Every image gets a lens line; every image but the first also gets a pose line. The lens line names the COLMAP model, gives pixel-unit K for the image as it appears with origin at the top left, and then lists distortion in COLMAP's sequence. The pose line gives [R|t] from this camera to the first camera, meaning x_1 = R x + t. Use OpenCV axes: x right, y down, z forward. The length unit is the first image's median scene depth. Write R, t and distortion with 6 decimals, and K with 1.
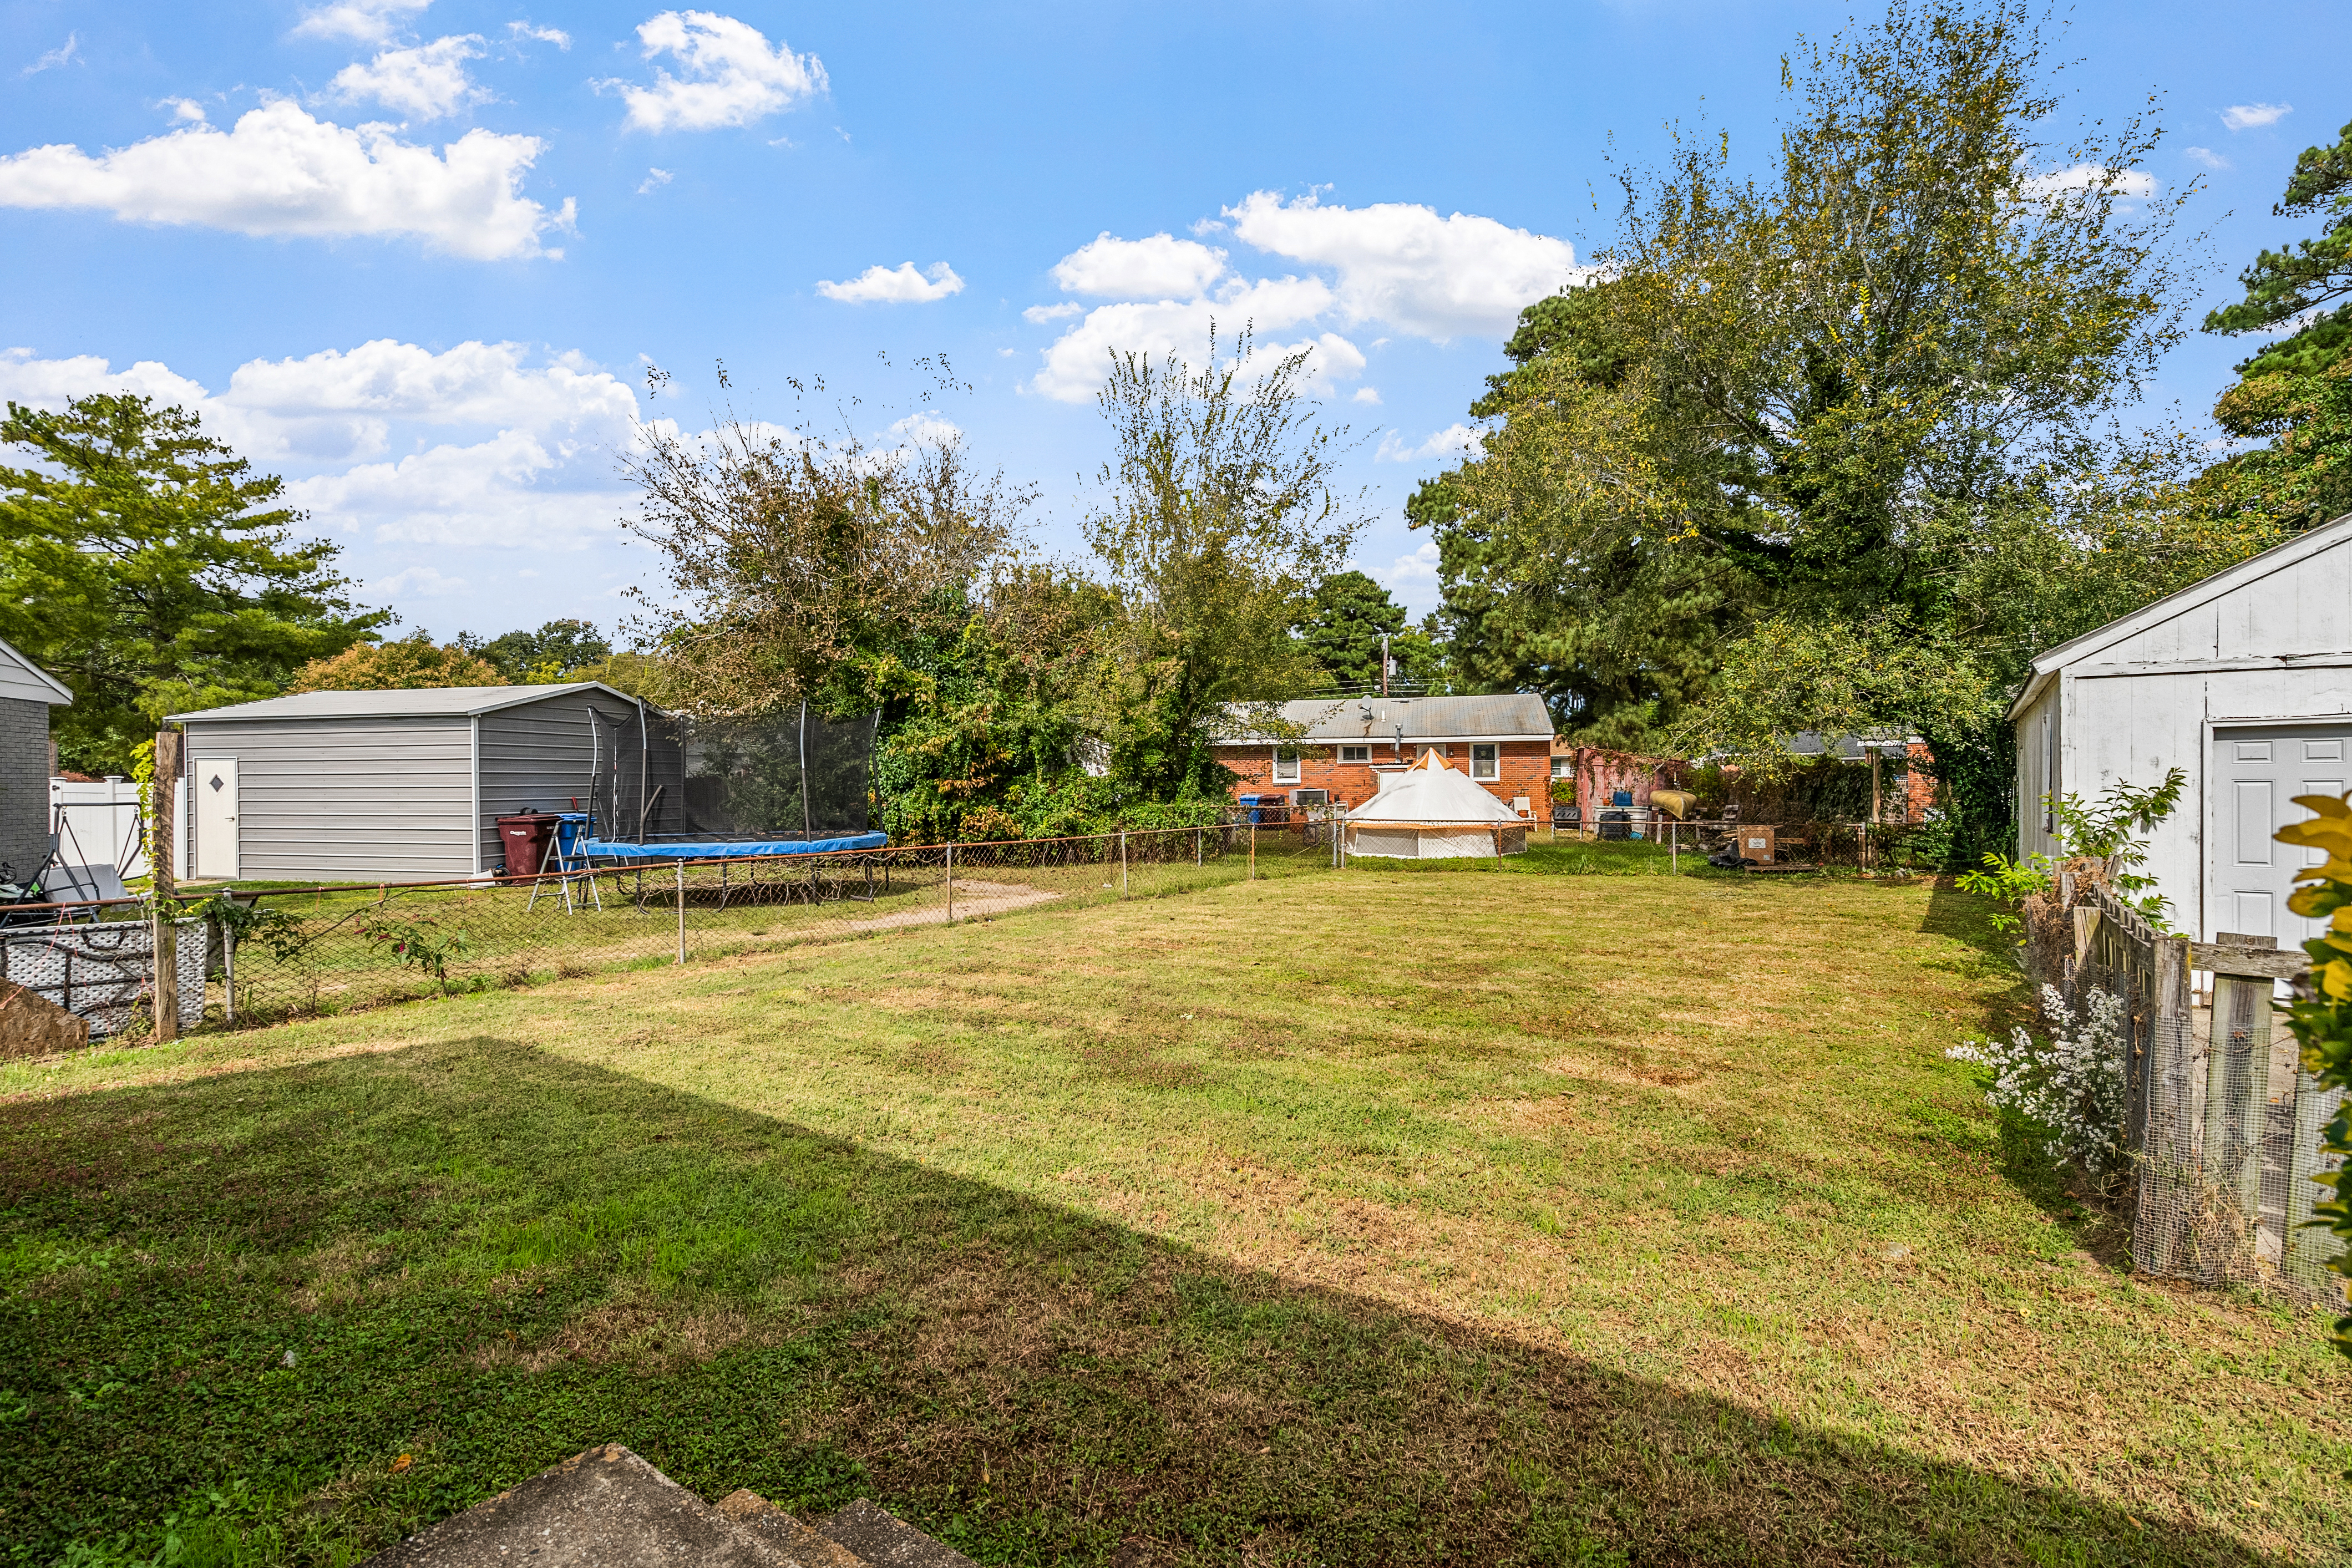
lens RADIAL K [[1069.1, 0, 1176.0], [0, 1069.1, 784.0], [0, 0, 1]] dist [-0.006328, 0.001305]
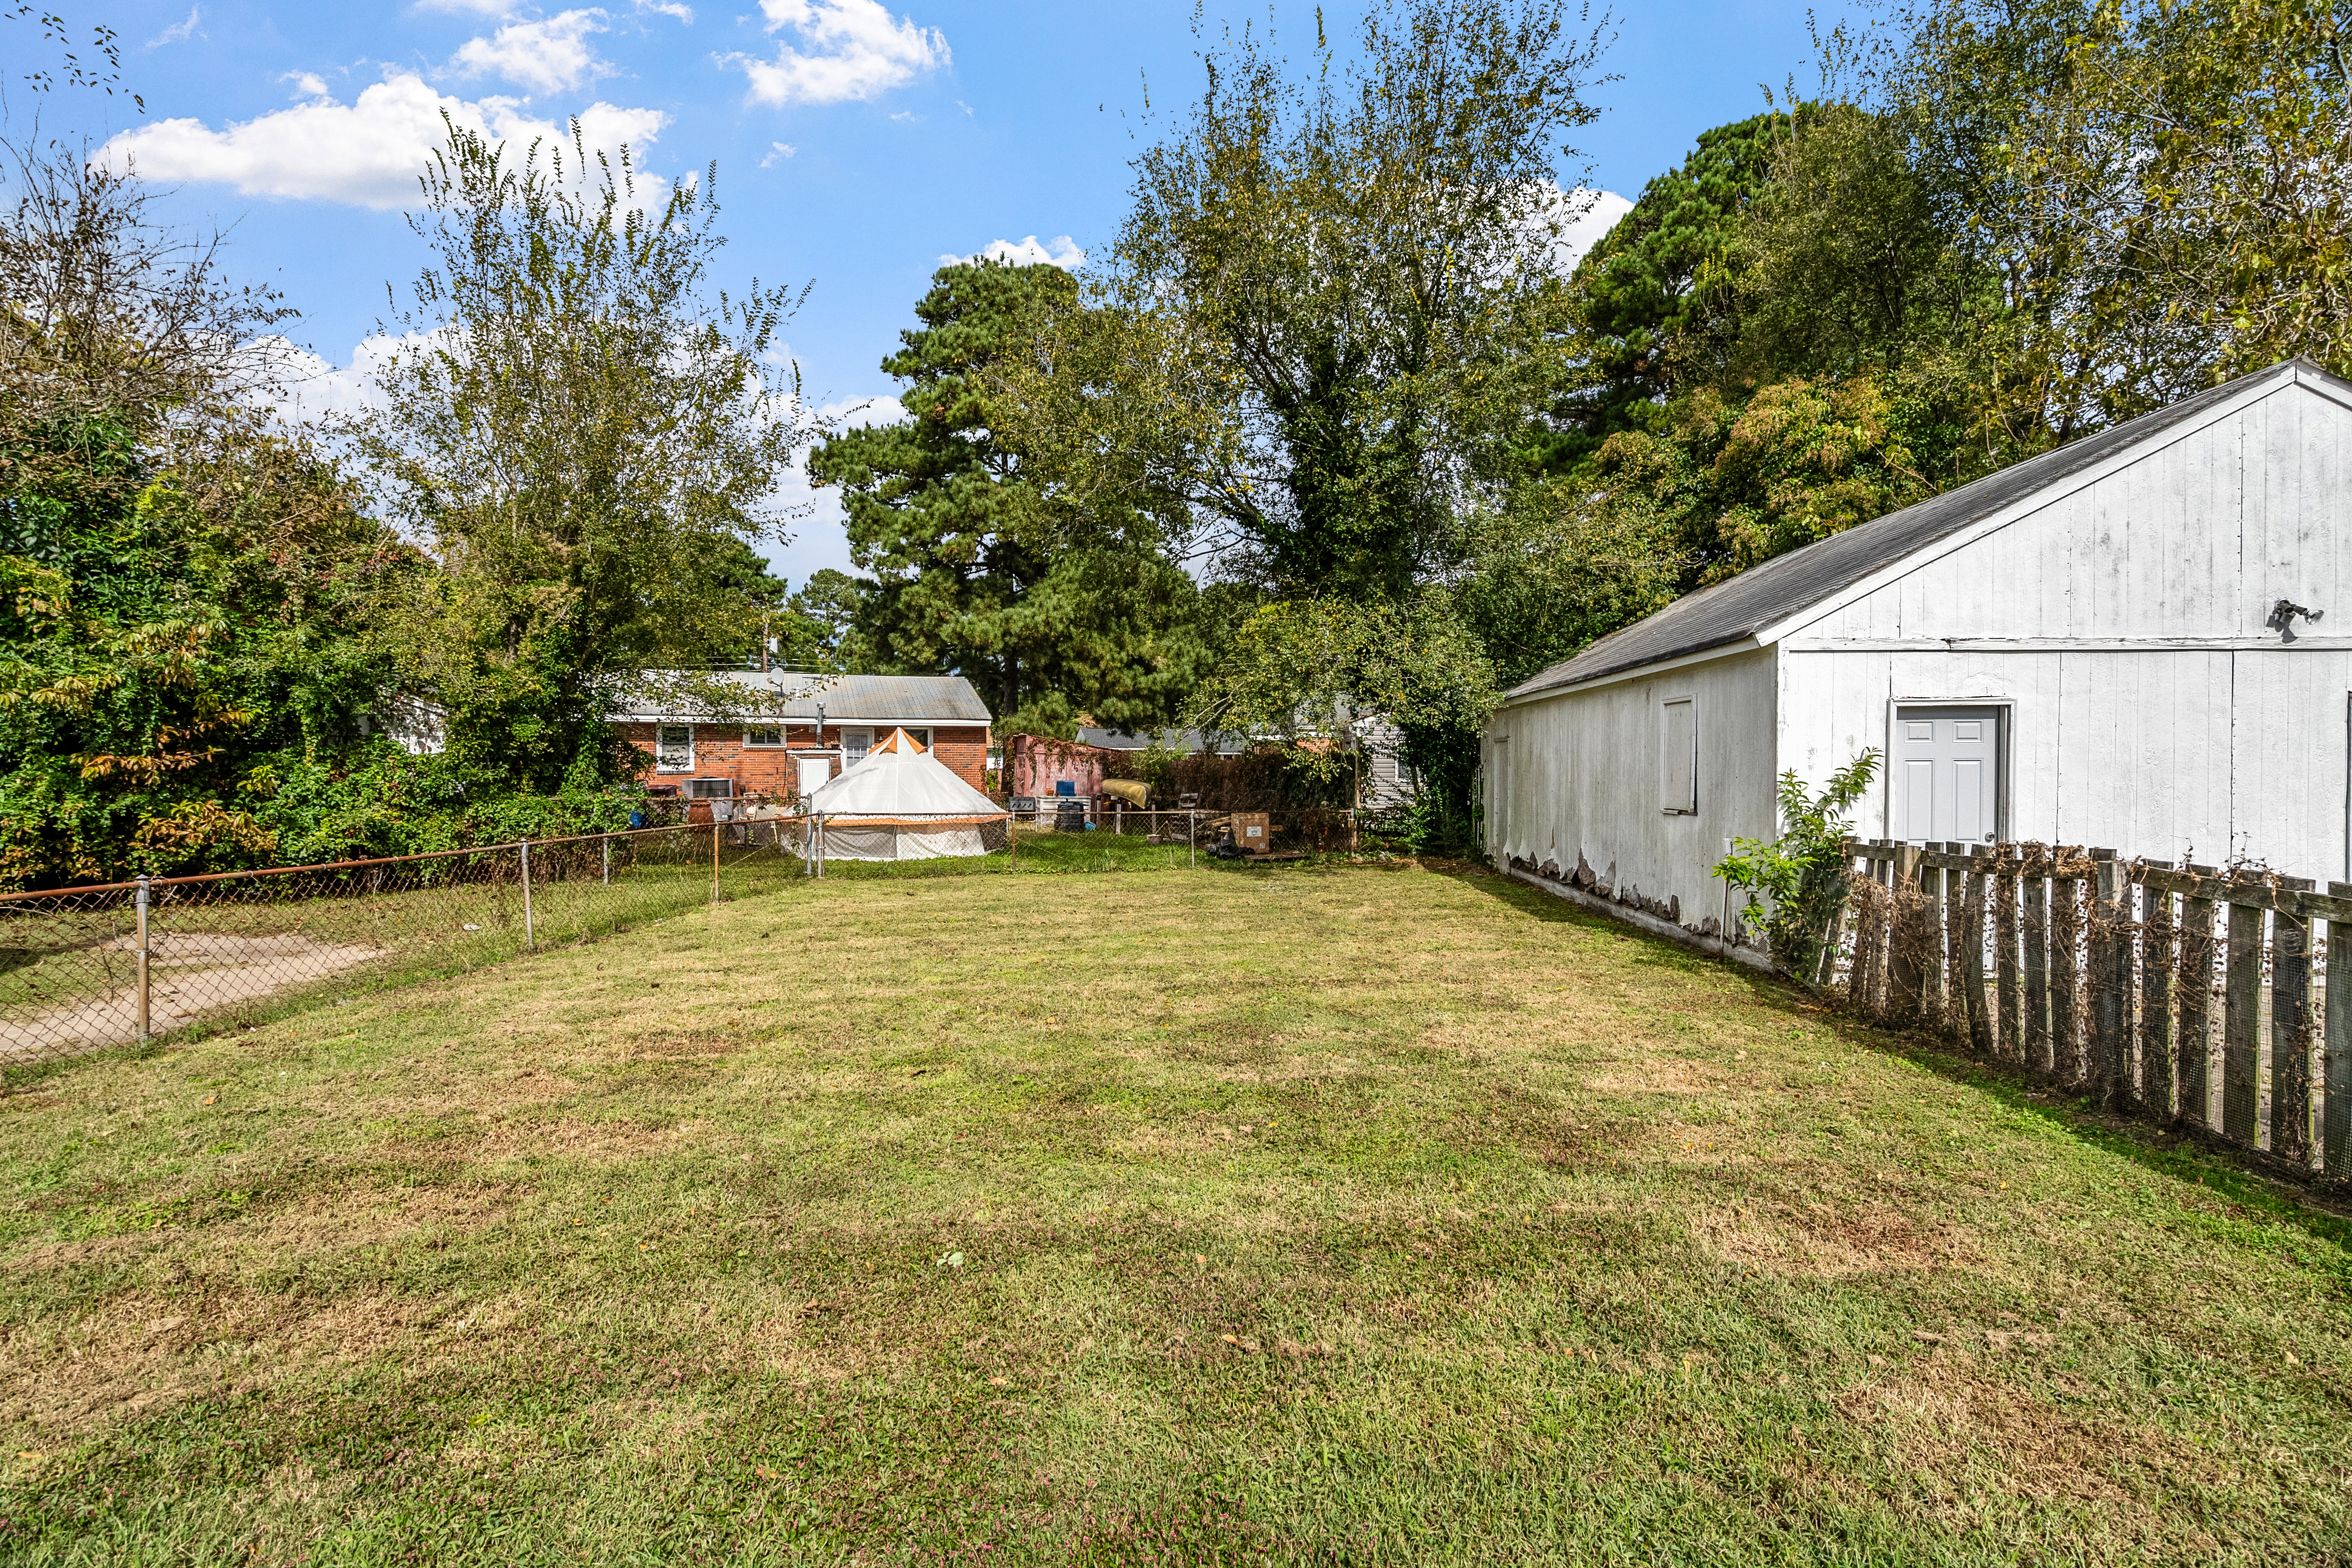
lens RADIAL K [[1058.2, 0, 1178.0], [0, 1058.2, 791.9], [0, 0, 1]] dist [-0.000647, -0.000856]
pose [[0.825343, -0.005219, 0.564607, -0.059560], [-0.002584, 0.999912, 0.013020, 0.006203], [-0.564626, -0.012205, 0.825257, 0.218312]]
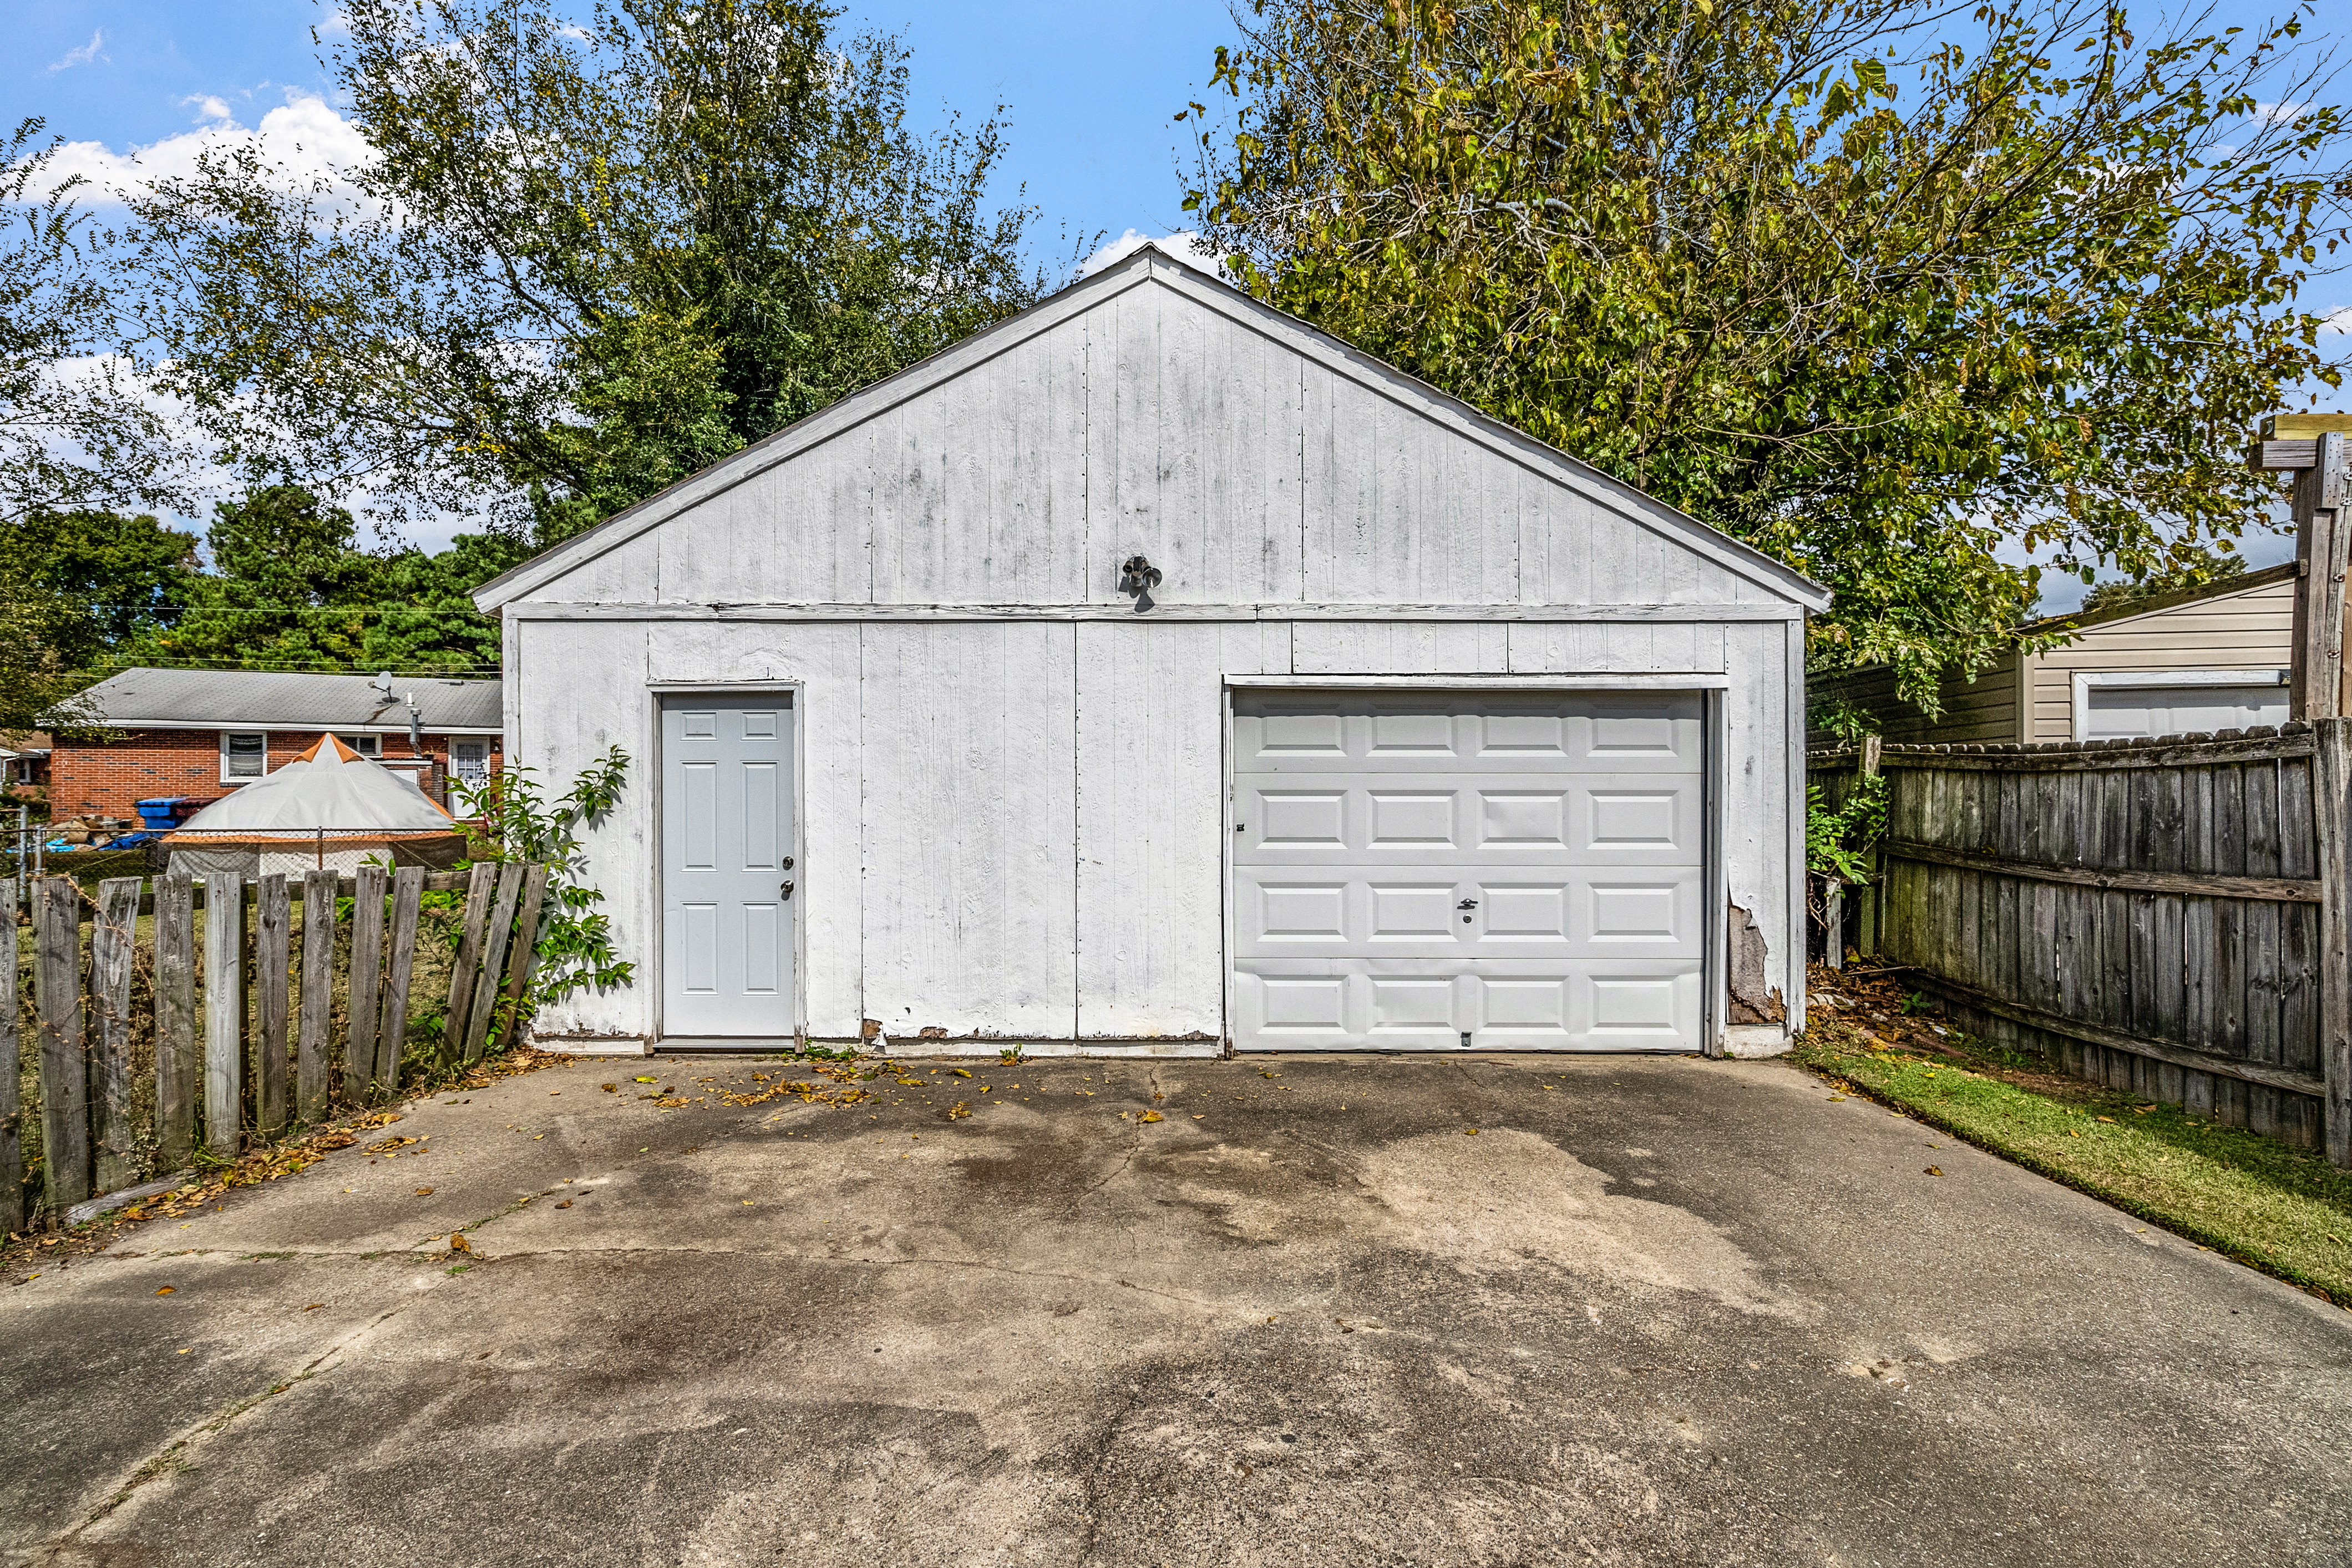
lens RADIAL K [[1069.1, 0, 1176.0], [0, 1069.1, 784.0], [0, 0, 1]] dist [-0.006328, 0.001305]
pose [[0.806776, 0.010864, 0.590758, 0.323311], [-0.005348, 0.999924, -0.011085, 0.007614], [-0.590833, 0.005784, 0.806773, 0.059731]]
